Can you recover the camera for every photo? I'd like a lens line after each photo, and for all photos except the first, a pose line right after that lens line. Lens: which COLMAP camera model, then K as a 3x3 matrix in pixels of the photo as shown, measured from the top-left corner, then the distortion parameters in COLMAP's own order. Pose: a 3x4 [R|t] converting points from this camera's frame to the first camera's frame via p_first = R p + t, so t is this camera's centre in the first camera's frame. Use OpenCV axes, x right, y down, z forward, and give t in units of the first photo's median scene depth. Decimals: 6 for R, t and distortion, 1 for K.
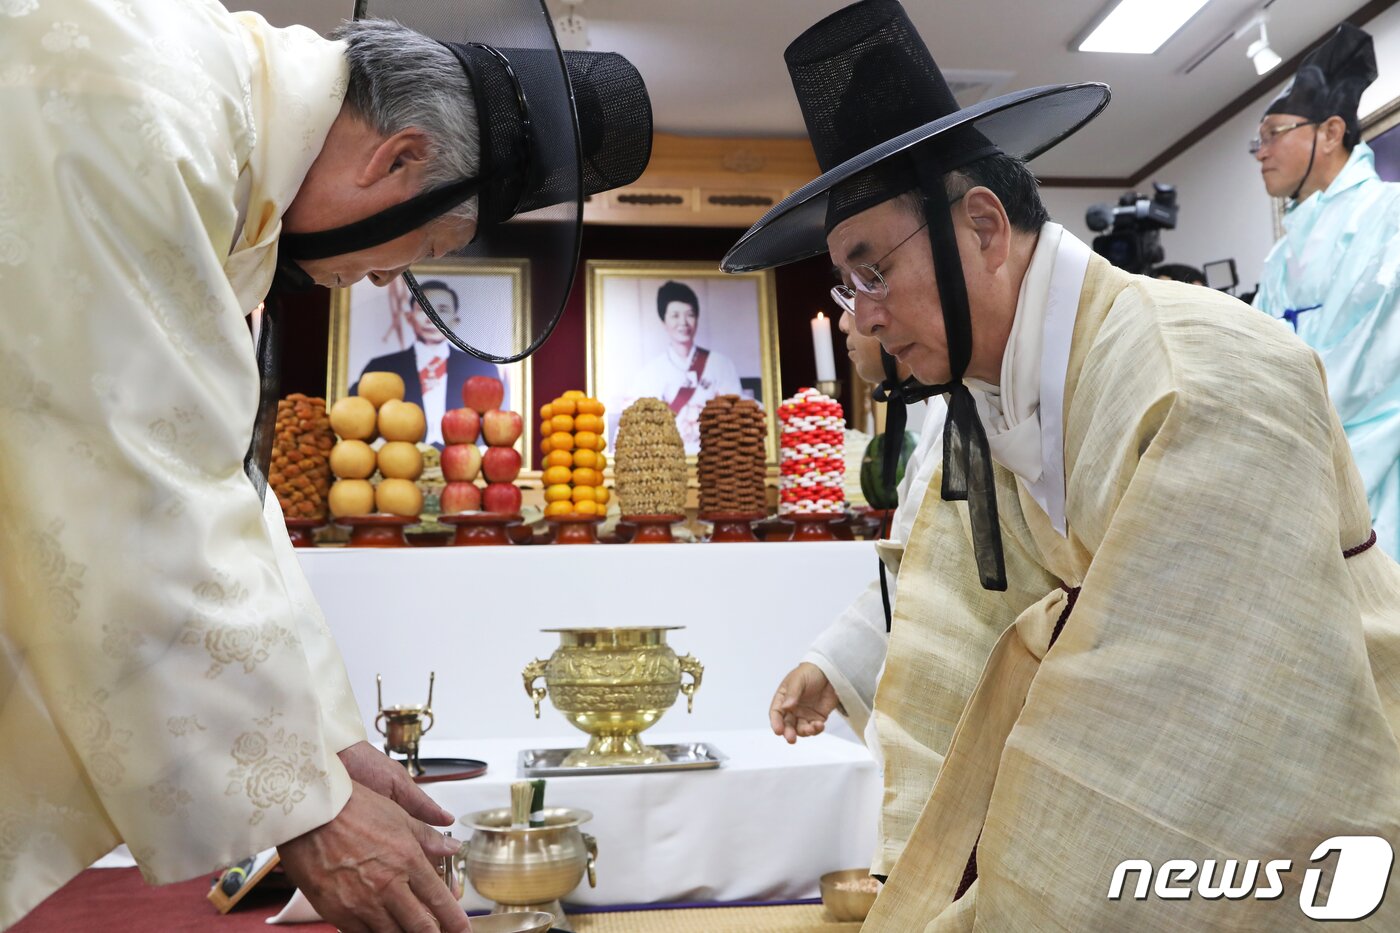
lens RADIAL K [[1264.7, 0, 699.1], [0, 1264.7, 465.8], [0, 0, 1]] dist [0.014149, 0.000000]
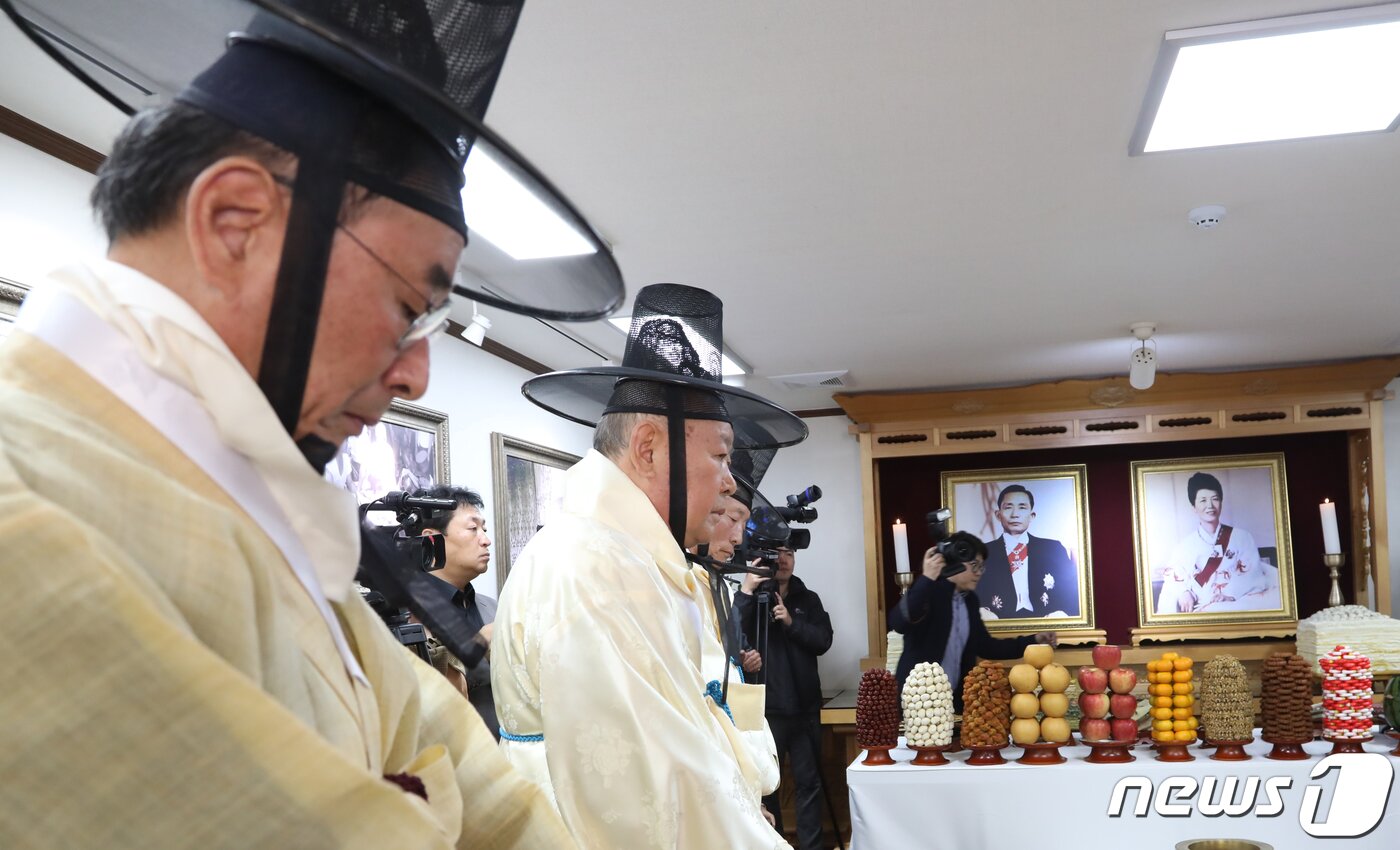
lens RADIAL K [[1314.7, 0, 701.1], [0, 1314.7, 427.8], [0, 0, 1]] dist [-0.017570, 0.000000]
pose [[0.959607, -0.026017, -0.280138, -0.186179], [0.055032, 0.993839, 0.096210, -0.486952], [0.275908, -0.107740, 0.955126, -0.558576]]
